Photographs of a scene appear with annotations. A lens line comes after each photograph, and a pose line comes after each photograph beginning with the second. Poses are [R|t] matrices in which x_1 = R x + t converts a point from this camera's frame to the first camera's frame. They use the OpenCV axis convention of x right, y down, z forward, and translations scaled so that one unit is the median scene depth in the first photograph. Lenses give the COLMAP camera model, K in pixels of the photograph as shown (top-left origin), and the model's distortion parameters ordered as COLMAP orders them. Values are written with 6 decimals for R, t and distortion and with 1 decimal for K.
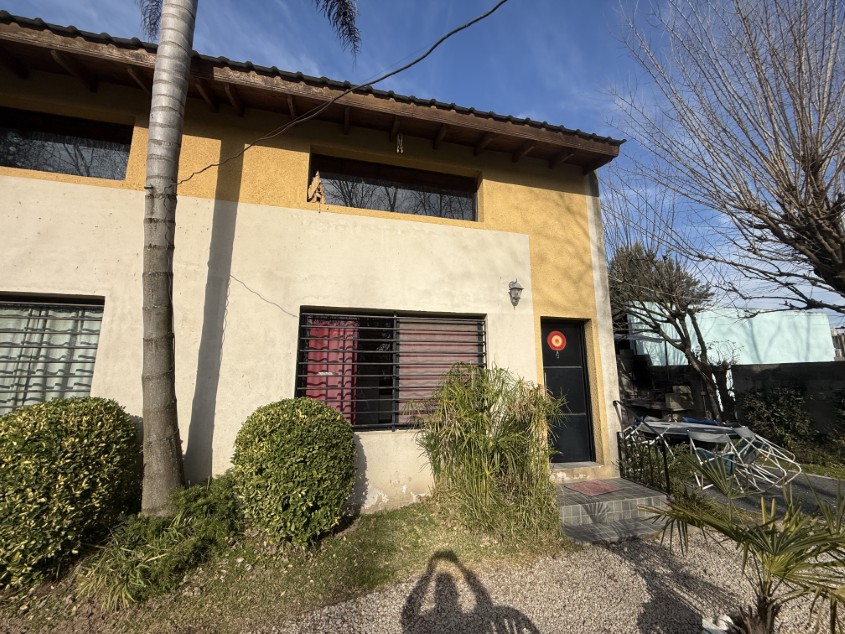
lens RADIAL K [[336.8, 0, 421.5], [0, 336.8, 317.6], [0, 0, 1]] dist [0.000864, 0.000231]
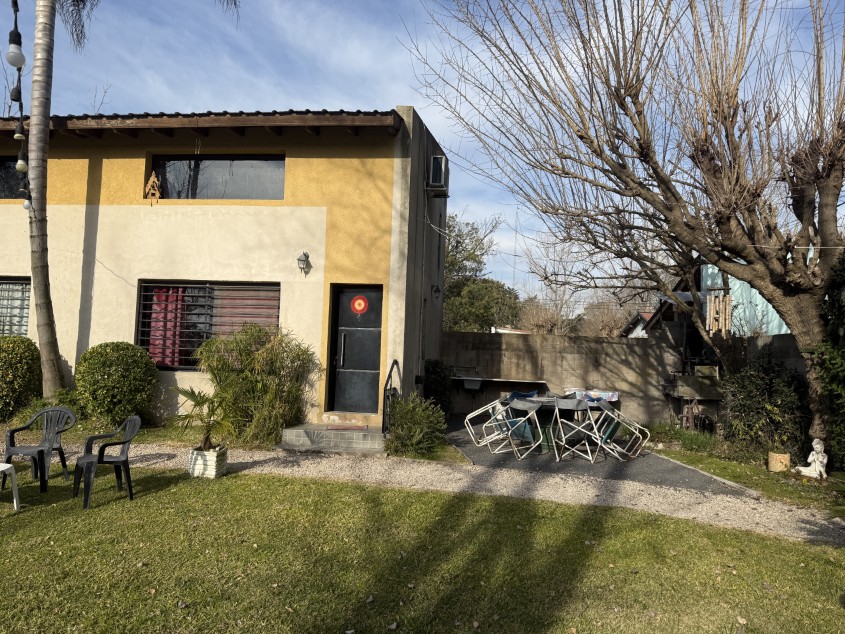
lens RADIAL K [[599.9, 0, 419.1], [0, 599.9, 318.6], [0, 0, 1]] dist [0.084946, -0.105418]
pose [[0.924939, 0.013403, -0.379879, 1.588530], [0.028402, 0.994148, 0.104229, -0.096162], [0.379053, -0.107195, 0.919145, -0.838332]]
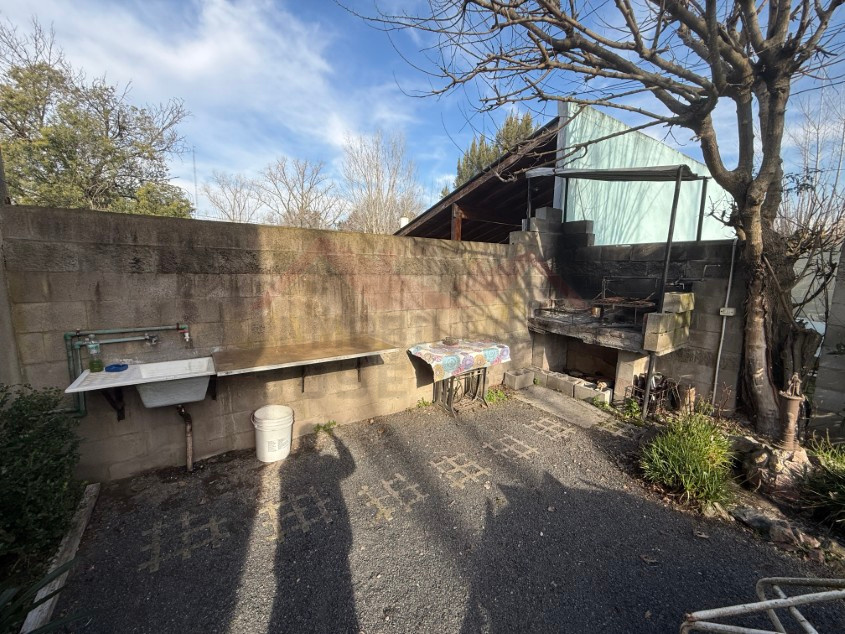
lens RADIAL K [[336.8, 0, 421.5], [0, 336.8, 317.6], [0, 0, 1]] dist [0.000864, 0.000231]
pose [[0.939919, -0.035479, 0.339549, 0.801940], [-0.070792, 0.952713, 0.295510, 0.309063], [-0.333977, -0.301793, 0.892962, 1.681216]]
